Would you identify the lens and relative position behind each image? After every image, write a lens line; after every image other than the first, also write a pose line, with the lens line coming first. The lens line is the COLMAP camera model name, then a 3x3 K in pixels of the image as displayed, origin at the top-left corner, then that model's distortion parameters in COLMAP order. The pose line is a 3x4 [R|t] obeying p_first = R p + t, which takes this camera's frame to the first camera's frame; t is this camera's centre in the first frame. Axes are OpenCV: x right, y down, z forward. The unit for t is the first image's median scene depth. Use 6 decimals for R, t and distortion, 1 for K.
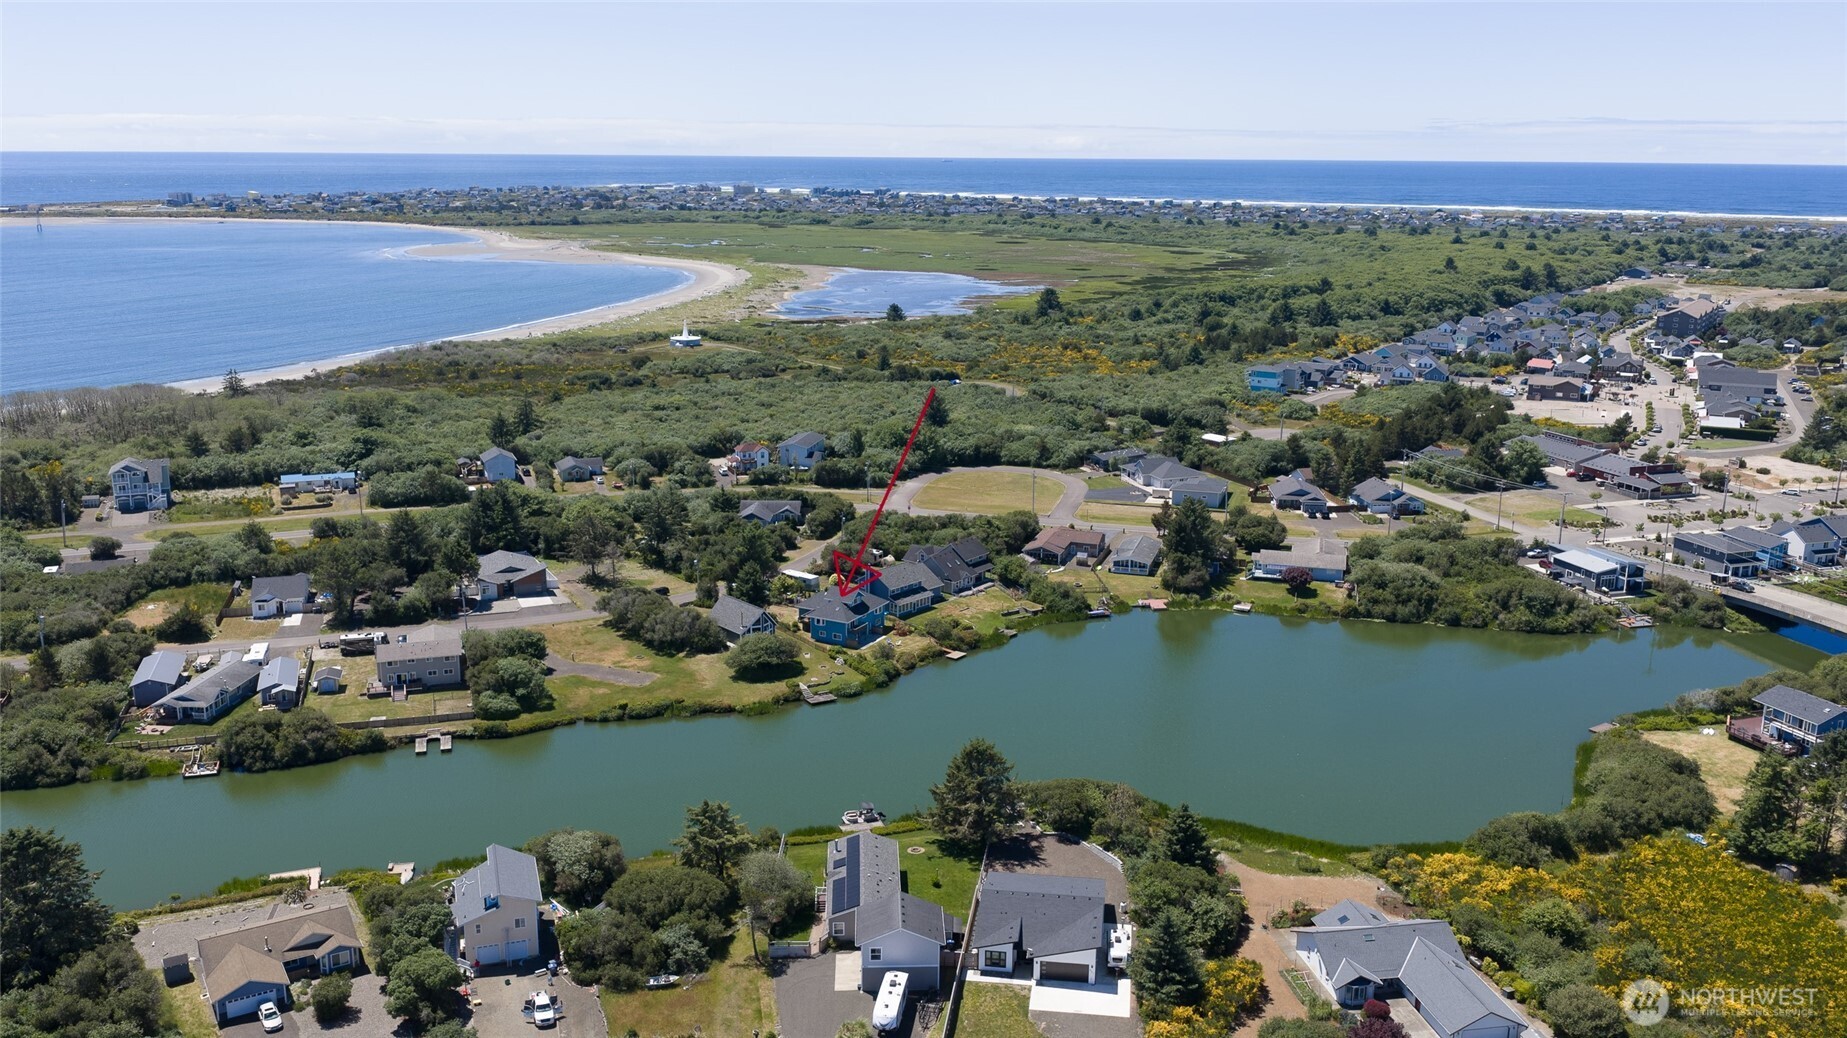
lens RADIAL K [[1533.6, 0, 921.5], [0, 1533.6, 516.2], [0, 0, 1]] dist [0.026397, -0.046881]
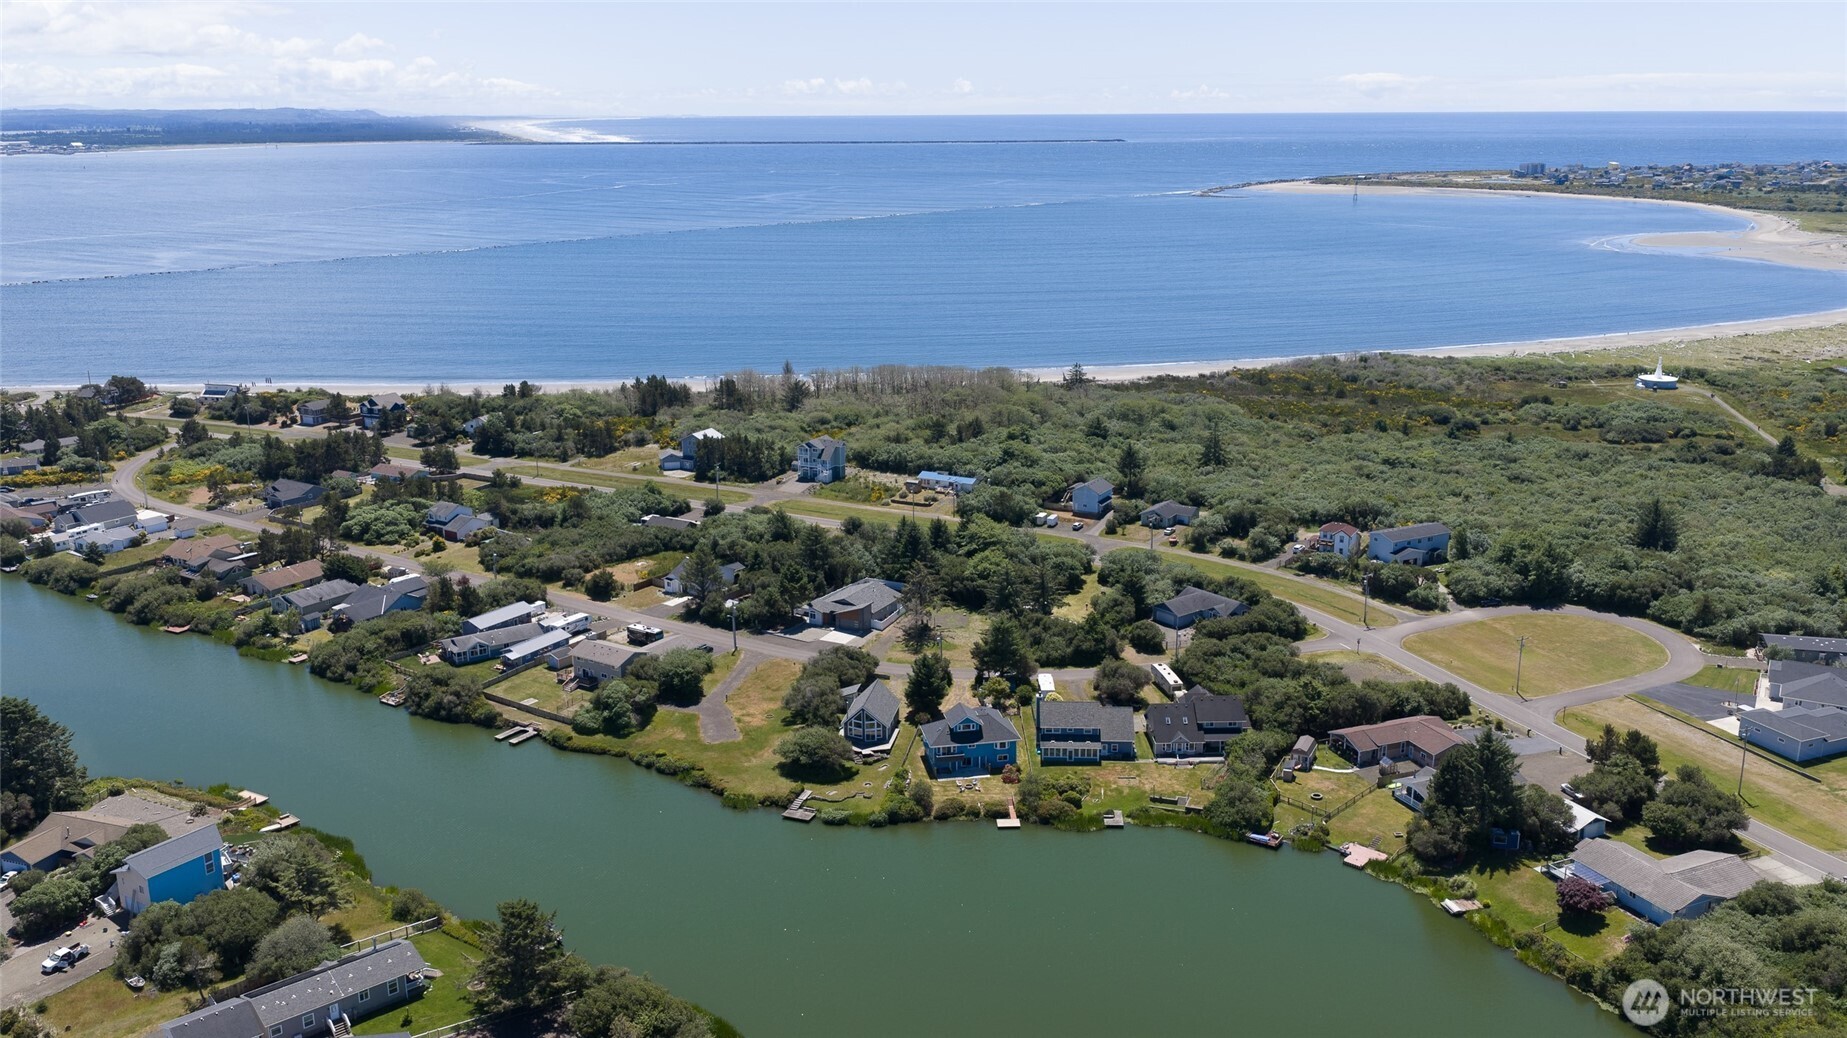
lens RADIAL K [[1533.6, 0, 922.8], [0, 1533.6, 516.4], [0, 0, 1]] dist [0.026397, -0.046881]
pose [[0.623654, 0.189458, -0.758394, 0.317187], [-0.169200, 0.979902, 0.105655, -0.082350], [0.763169, 0.062428, 0.643176, 0.214450]]
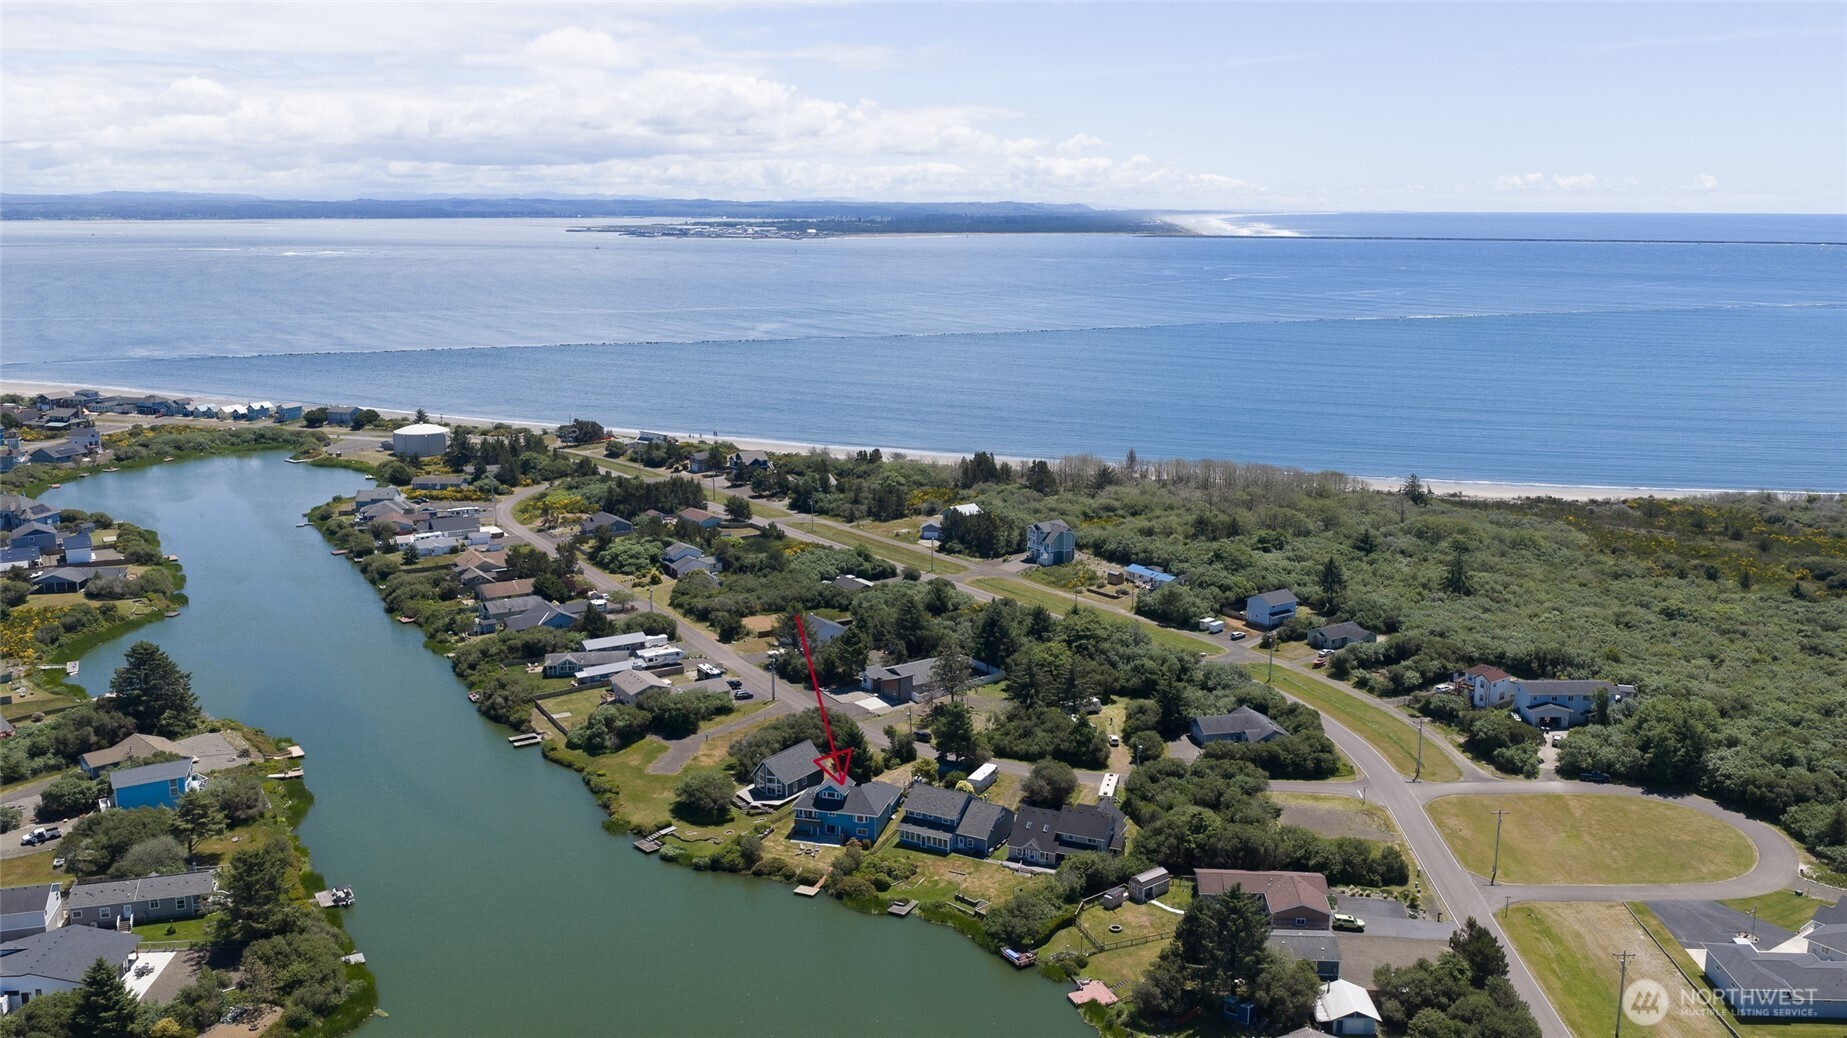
lens RADIAL K [[1533.6, 0, 916.6], [0, 1533.6, 524.8], [0, 0, 1]] dist [0.026397, -0.046881]
pose [[0.226571, 0.191536, -0.954976, 0.429734], [-0.224429, 0.964357, 0.140171, -0.126544], [0.947785, 0.182566, 0.261482, 0.417963]]
